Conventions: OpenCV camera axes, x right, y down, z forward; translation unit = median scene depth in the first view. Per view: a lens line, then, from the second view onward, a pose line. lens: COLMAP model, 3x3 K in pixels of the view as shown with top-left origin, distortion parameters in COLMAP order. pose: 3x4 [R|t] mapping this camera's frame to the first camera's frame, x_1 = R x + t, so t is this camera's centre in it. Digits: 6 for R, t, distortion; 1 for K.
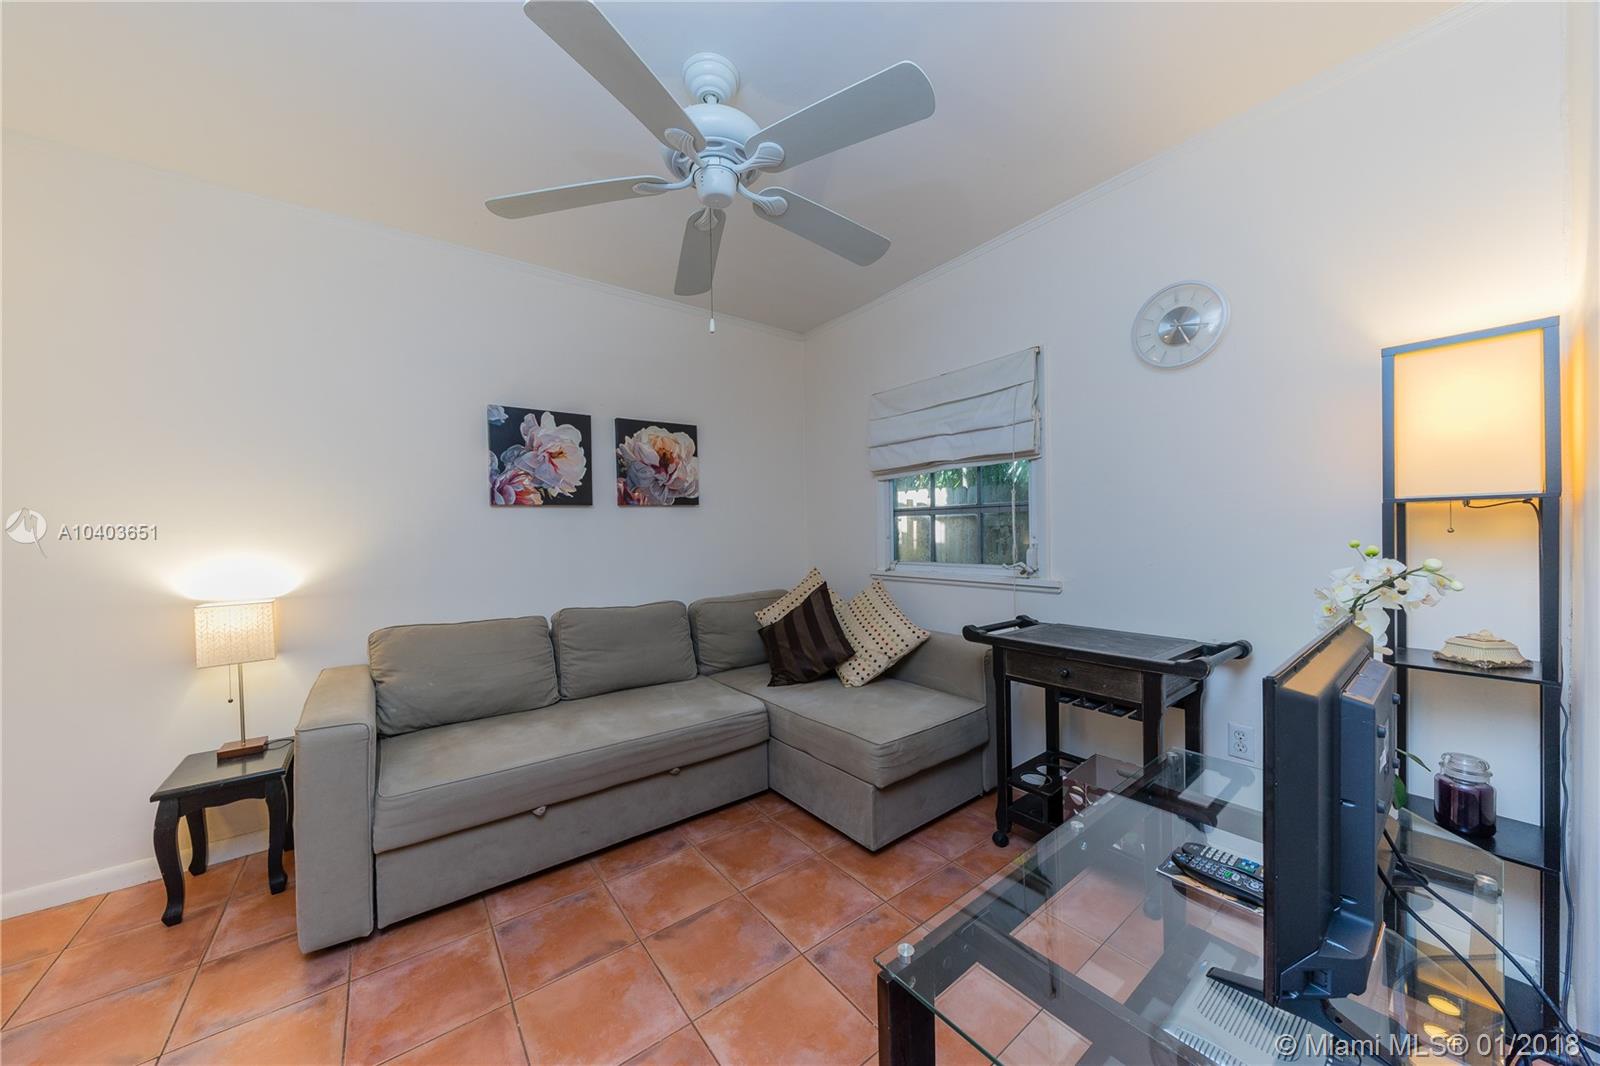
lens RADIAL K [[542.5, 0, 796.4], [0, 542.5, 532.3], [0, 0, 1]] dist [0.000461, 0.000000]
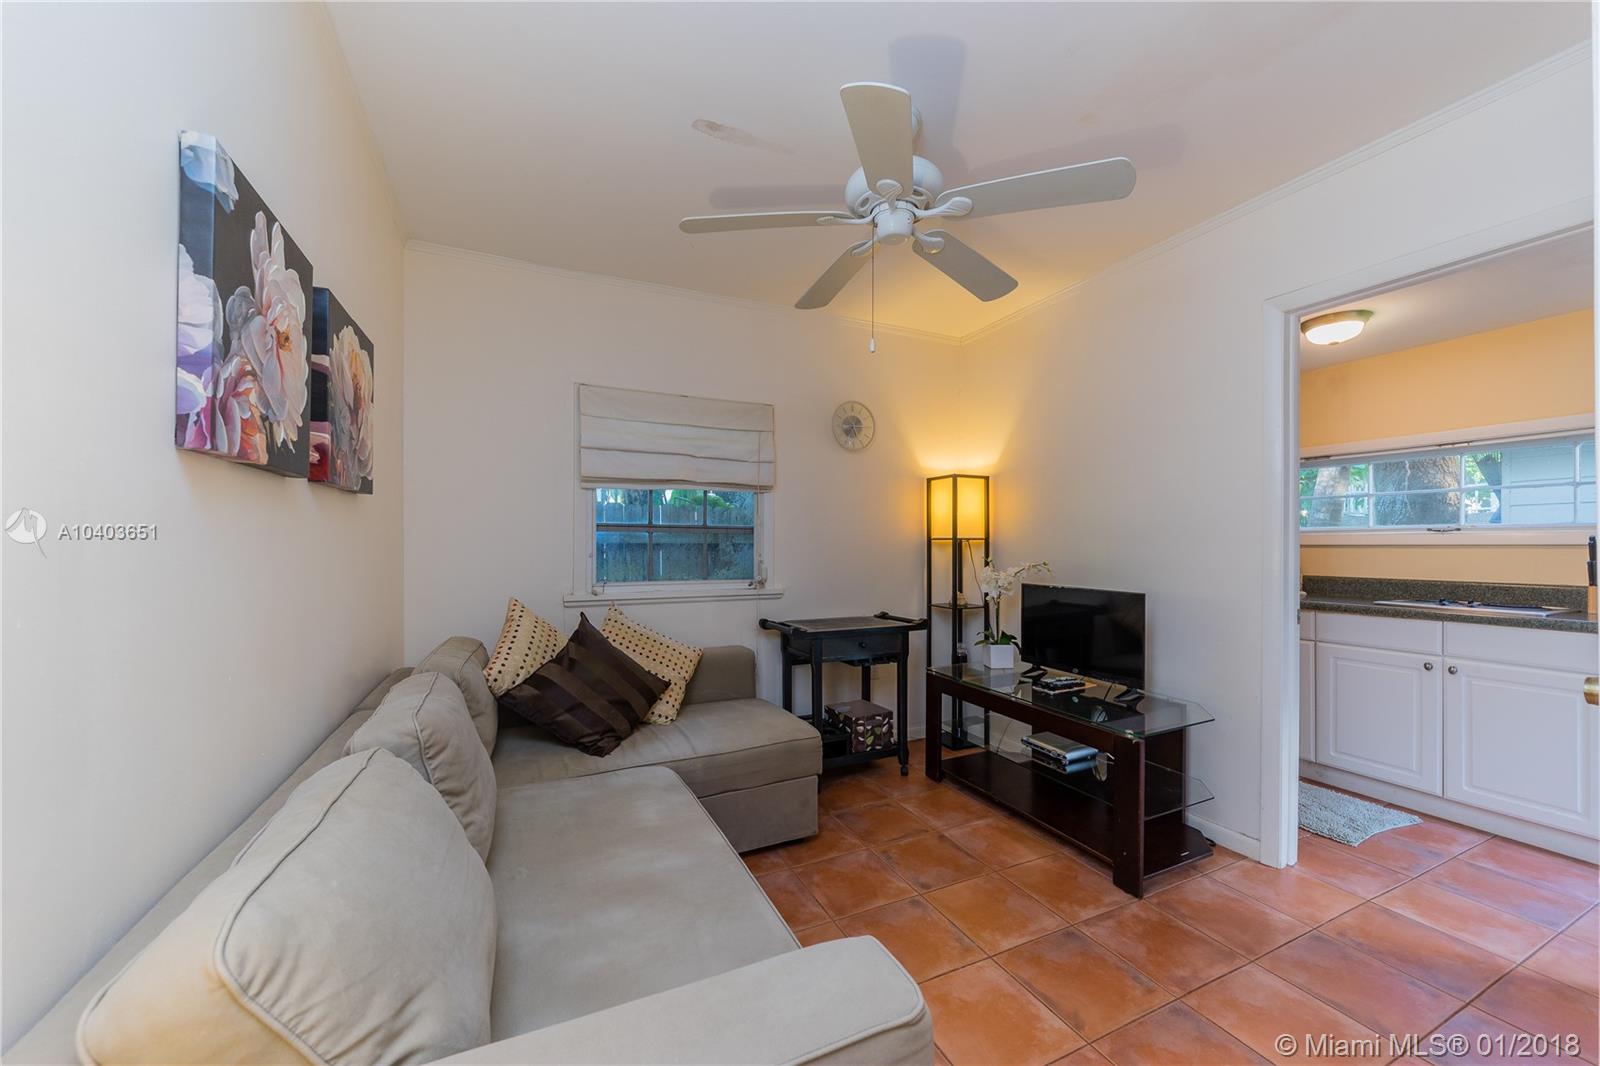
lens RADIAL K [[597.3, 0, 803.4], [0, 597.3, 543.3], [0, 0, 1]] dist [-0.003566, -0.000333]
pose [[0.211545, 0.021431, 0.977133, -0.888348], [-0.002806, 0.999769, -0.021320, 0.010812], [-0.977364, 0.001768, 0.211556, 0.629011]]
